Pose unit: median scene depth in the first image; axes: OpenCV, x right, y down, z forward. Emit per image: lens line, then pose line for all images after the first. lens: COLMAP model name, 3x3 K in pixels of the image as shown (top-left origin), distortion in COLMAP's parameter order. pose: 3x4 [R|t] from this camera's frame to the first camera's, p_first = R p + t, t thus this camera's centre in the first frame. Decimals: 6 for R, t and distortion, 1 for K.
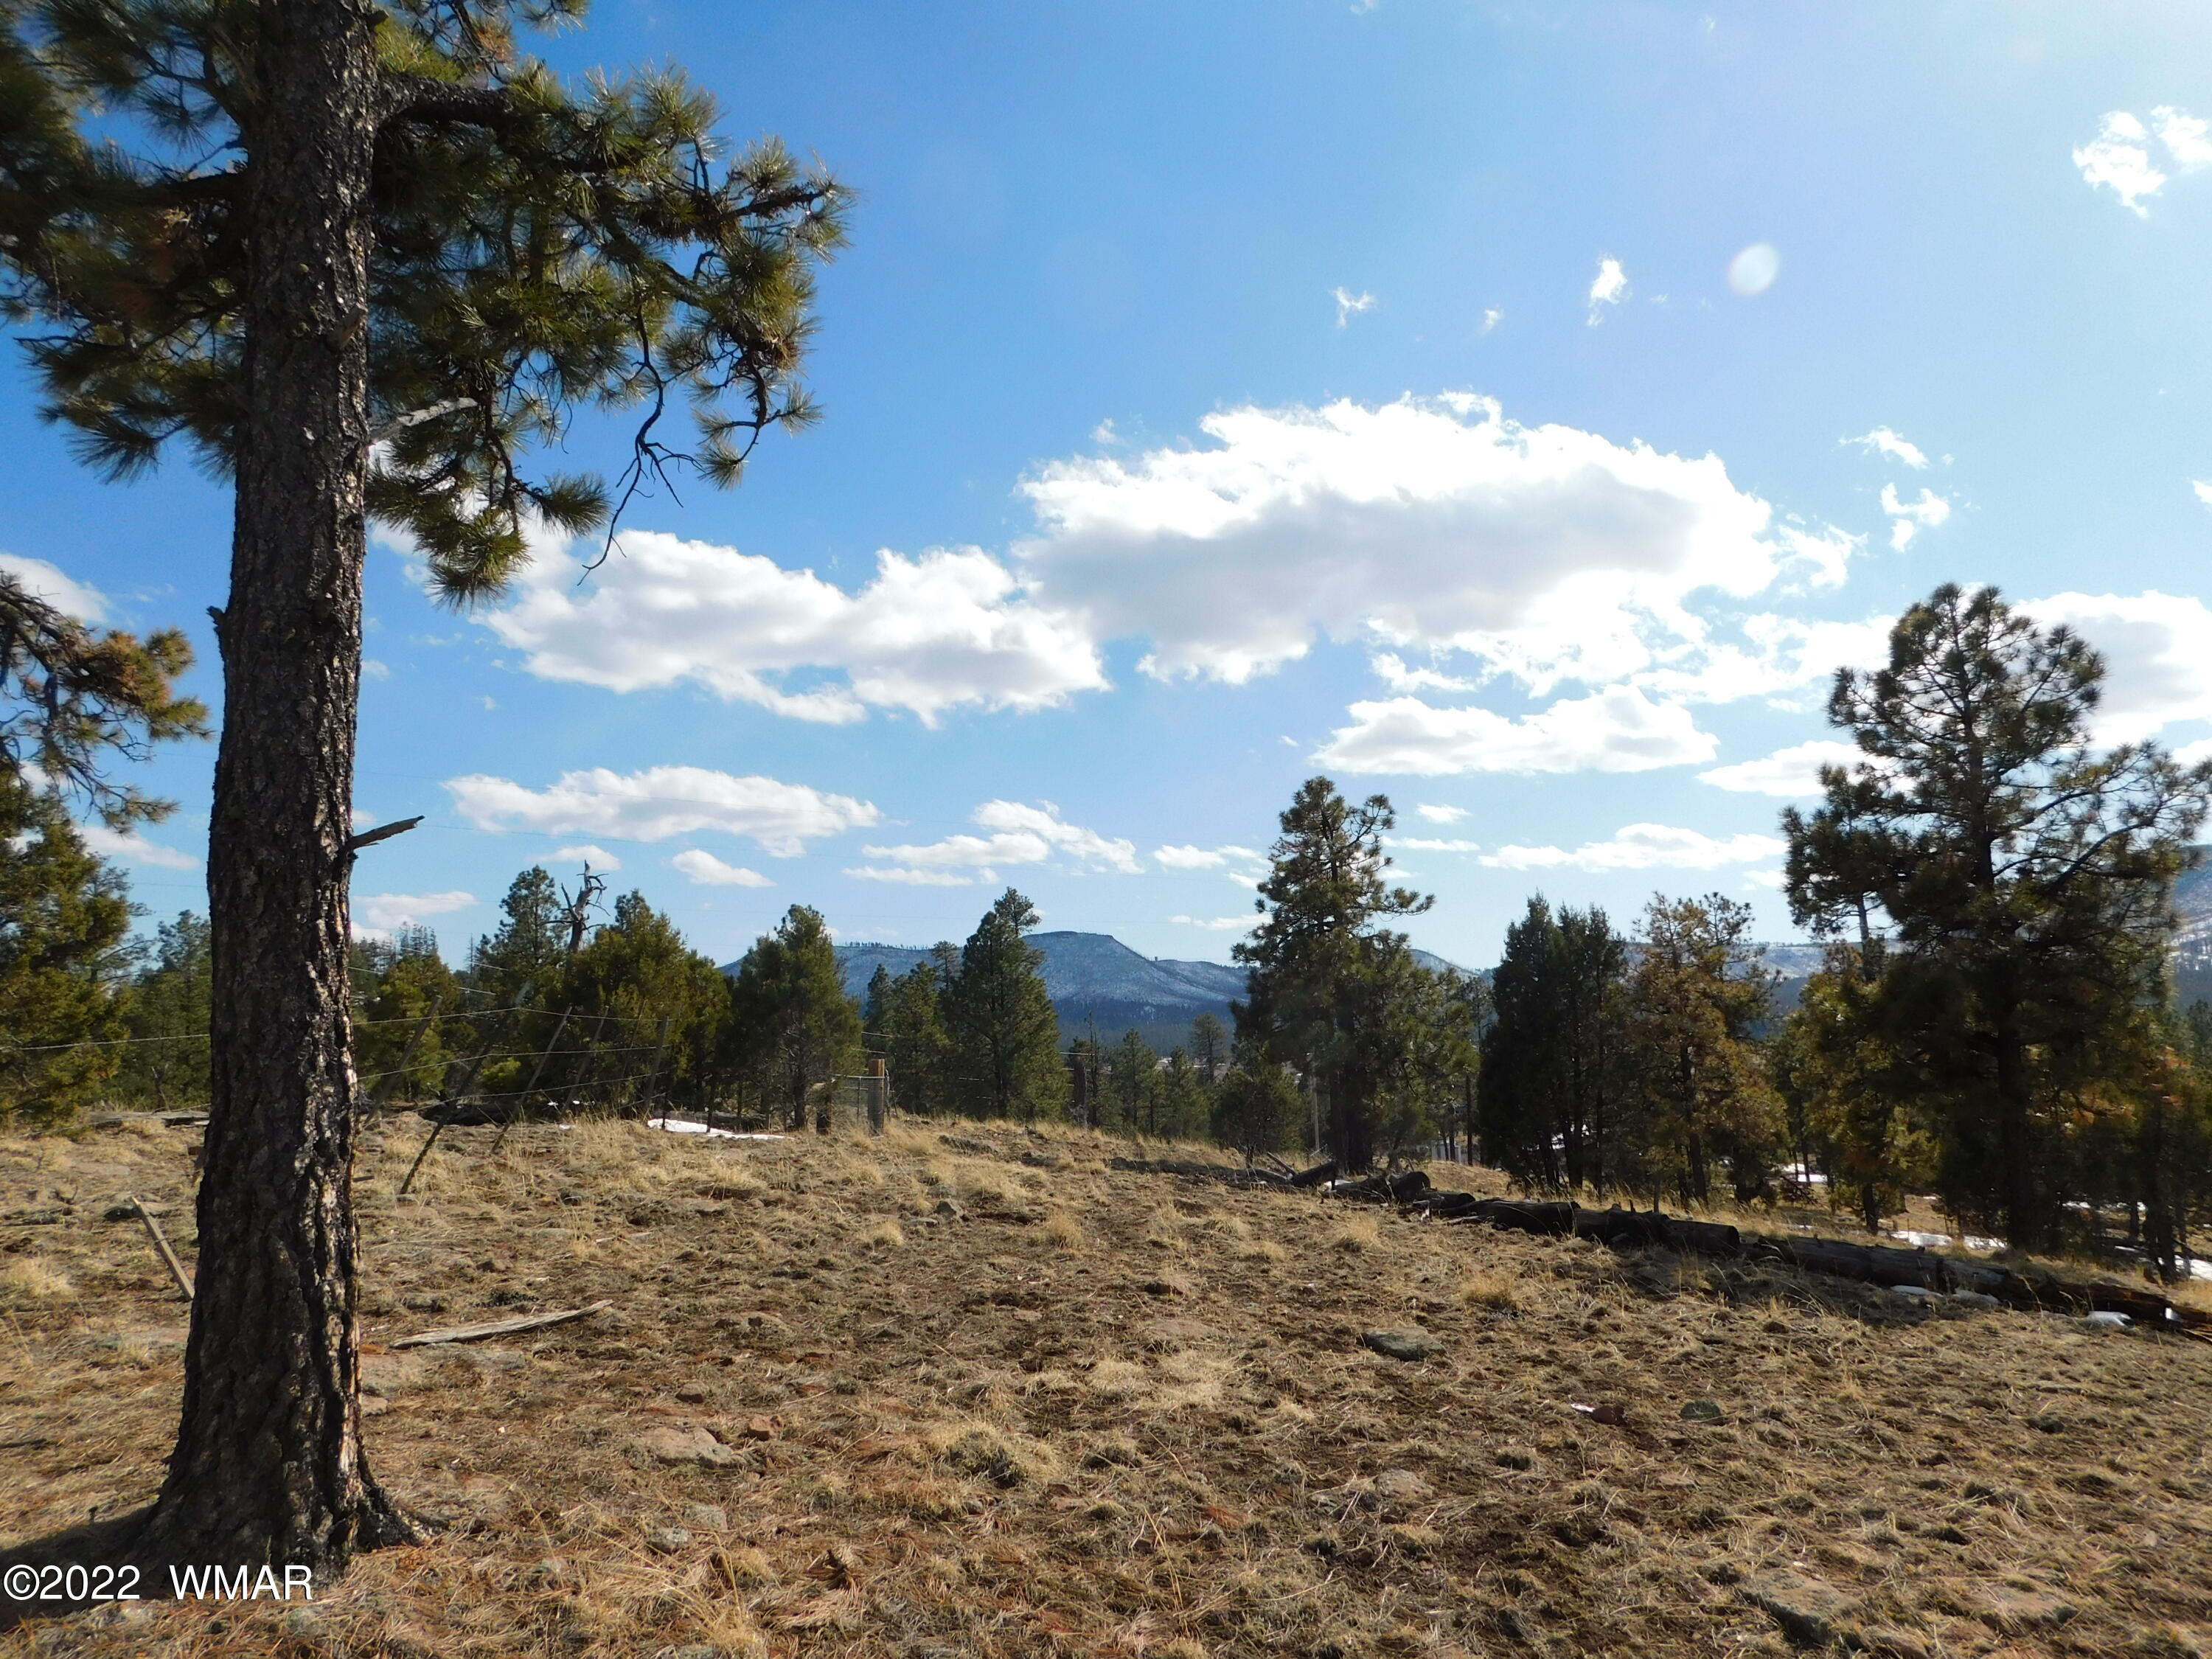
lens RADIAL K [[1453.4, 0, 1106.0], [0, 1453.4, 829.5], [0, 0, 1]] dist [-0.077287, 0.061547]
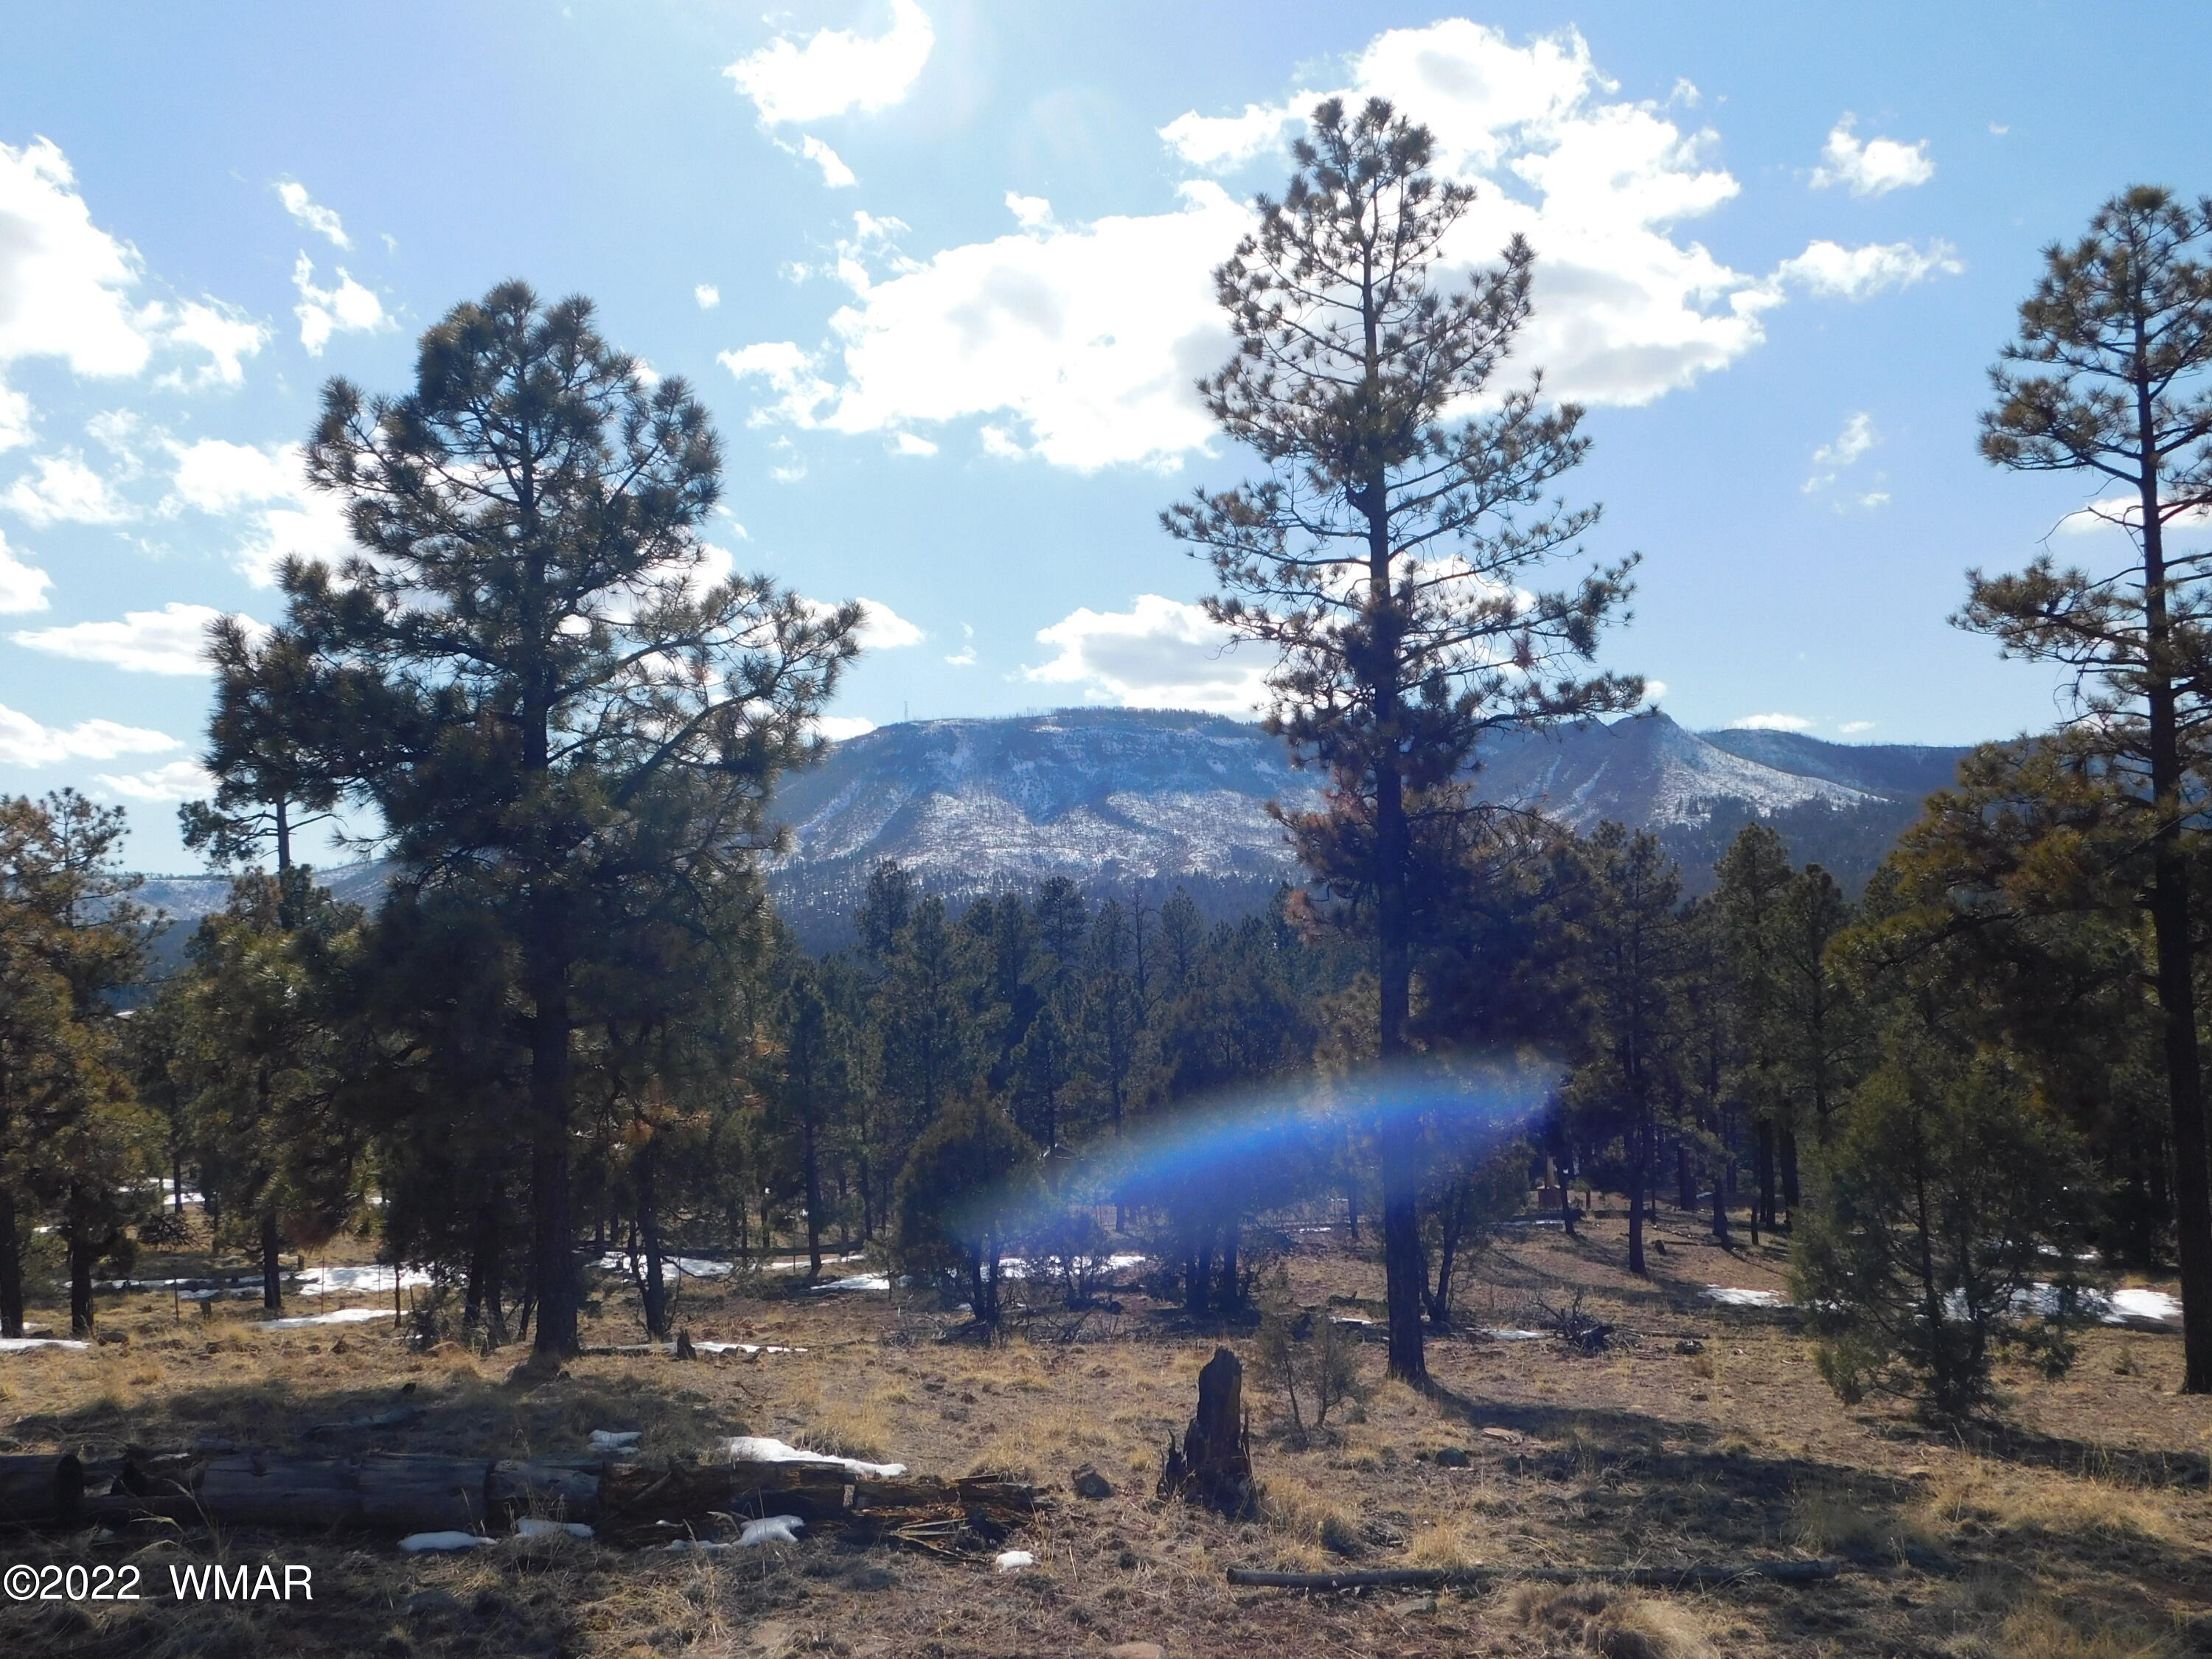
lens RADIAL K [[1934.9, 0, 1118.8], [0, 1934.9, 812.3], [0, 0, 1]] dist [-0.001981, -0.004633]
pose [[0.620735, 0.040537, 0.782972, 0.108388], [-0.077124, 0.996976, 0.009527, 0.026117], [-0.780218, -0.066299, 0.621984, 0.259377]]
